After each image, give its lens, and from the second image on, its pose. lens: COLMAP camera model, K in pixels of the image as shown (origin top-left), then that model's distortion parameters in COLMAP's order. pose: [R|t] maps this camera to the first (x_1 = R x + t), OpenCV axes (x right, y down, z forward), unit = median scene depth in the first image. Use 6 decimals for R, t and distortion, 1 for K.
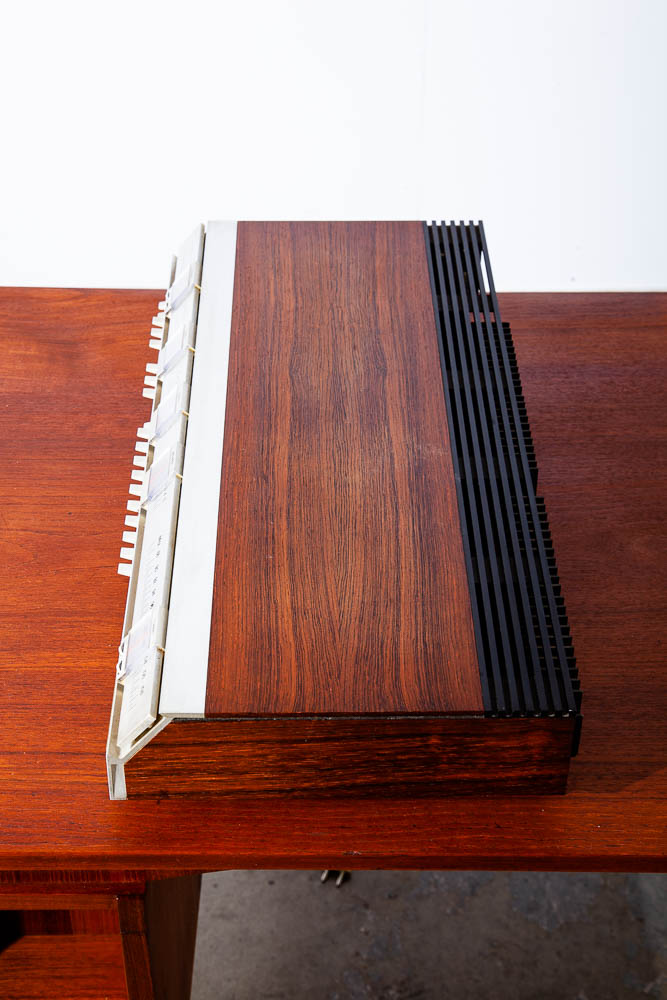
lens RADIAL K [[1640.6, 0, 333.5], [0, 1640.6, 500.0], [0, 0, 1]] dist [0.145009, -0.043925]
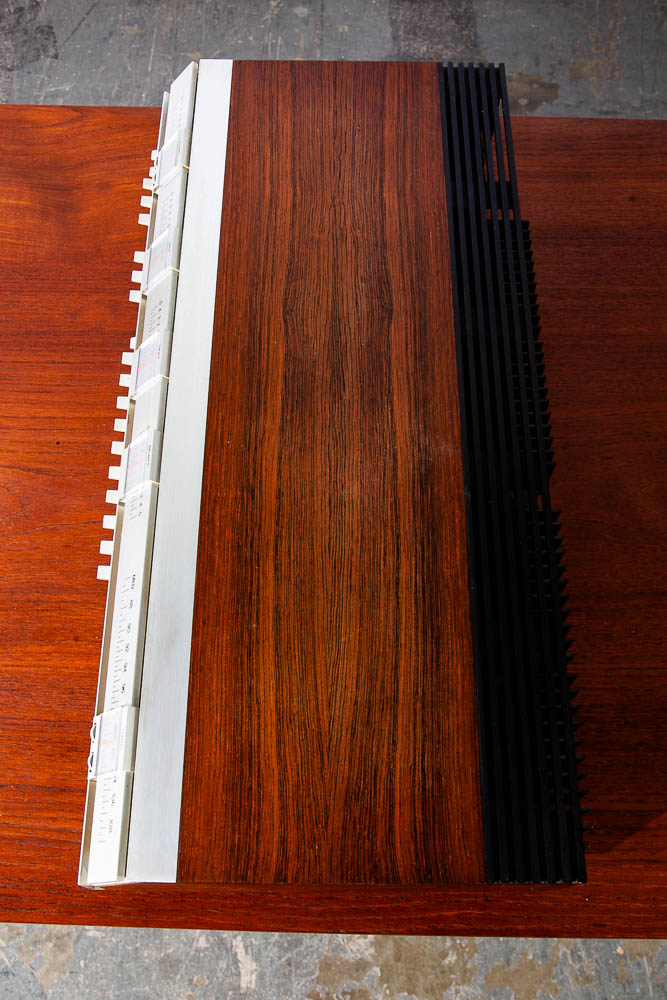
lens RADIAL K [[1047.8, 0, 333.5], [0, 1047.8, 500.0], [0, 0, 1]] dist [-0.074663, 0.025579]
pose [[0.999804, 0.018235, -0.007770, 0.007312], [-0.012886, 0.895801, 0.444268, -0.262102], [0.015061, -0.444080, 0.895860, 0.490620]]
